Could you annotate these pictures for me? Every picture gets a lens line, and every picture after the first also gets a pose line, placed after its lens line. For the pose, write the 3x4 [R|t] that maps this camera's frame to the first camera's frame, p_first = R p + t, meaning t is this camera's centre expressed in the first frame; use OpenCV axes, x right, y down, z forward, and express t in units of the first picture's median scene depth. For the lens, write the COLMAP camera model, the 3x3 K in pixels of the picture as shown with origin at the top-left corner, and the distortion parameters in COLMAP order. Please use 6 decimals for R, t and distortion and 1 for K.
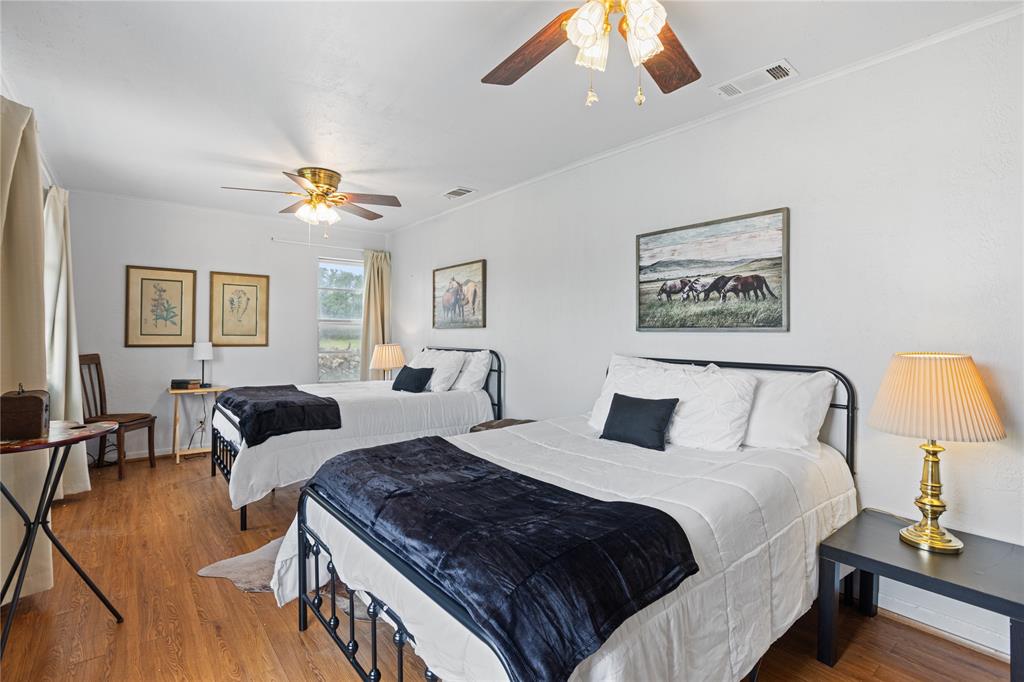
lens RADIAL K [[494.1, 0, 515.2], [0, 494.1, 331.0], [0, 0, 1]] dist [-0.044746, 0.020146]
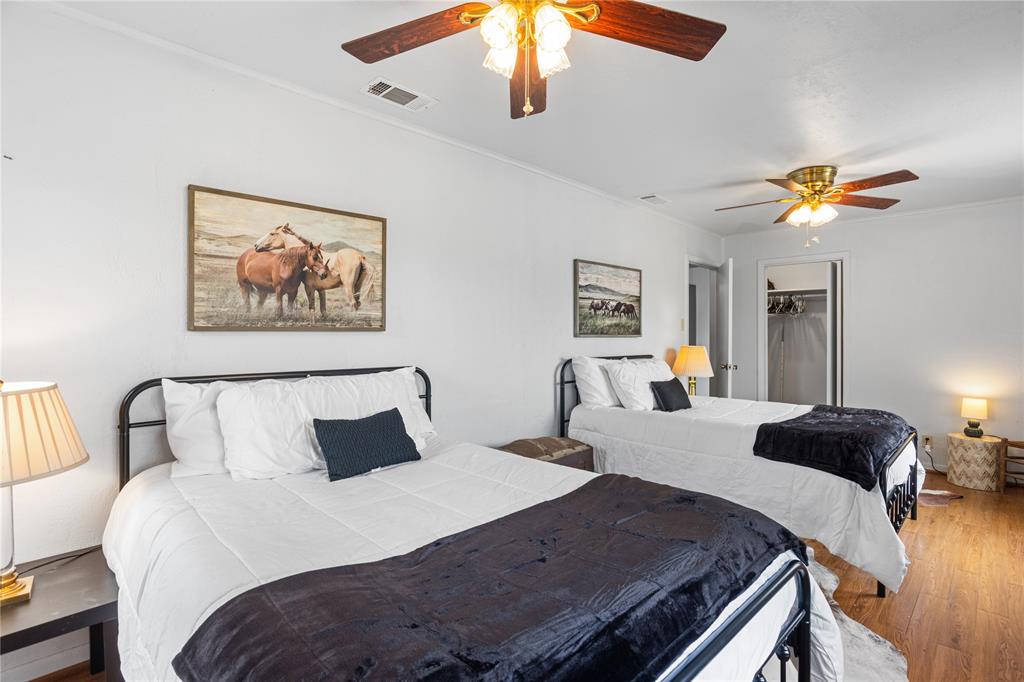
lens RADIAL K [[494.1, 0, 515.2], [0, 494.1, 331.0], [0, 0, 1]] dist [-0.044746, 0.020146]
pose [[-0.102368, 0.006480, 0.994725, -0.984910], [-0.004122, 0.999967, -0.006938, -0.005341], [-0.994738, -0.004810, -0.102338, 1.305556]]
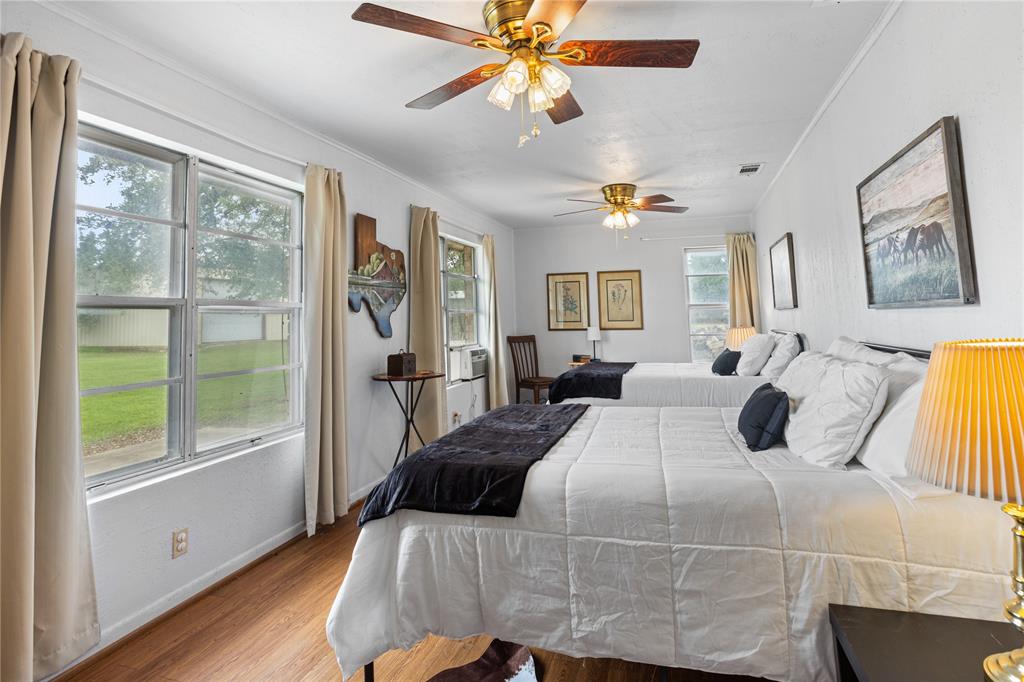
lens RADIAL K [[509.3, 0, 524.7], [0, 509.3, 272.4], [0, 0, 1]] dist [-0.048640, 0.022708]
pose [[0.564741, -0.093175, -0.819992, 0.600889], [0.027085, 0.995163, -0.094426, 0.003771], [0.824824, 0.031117, 0.564533, 0.117677]]
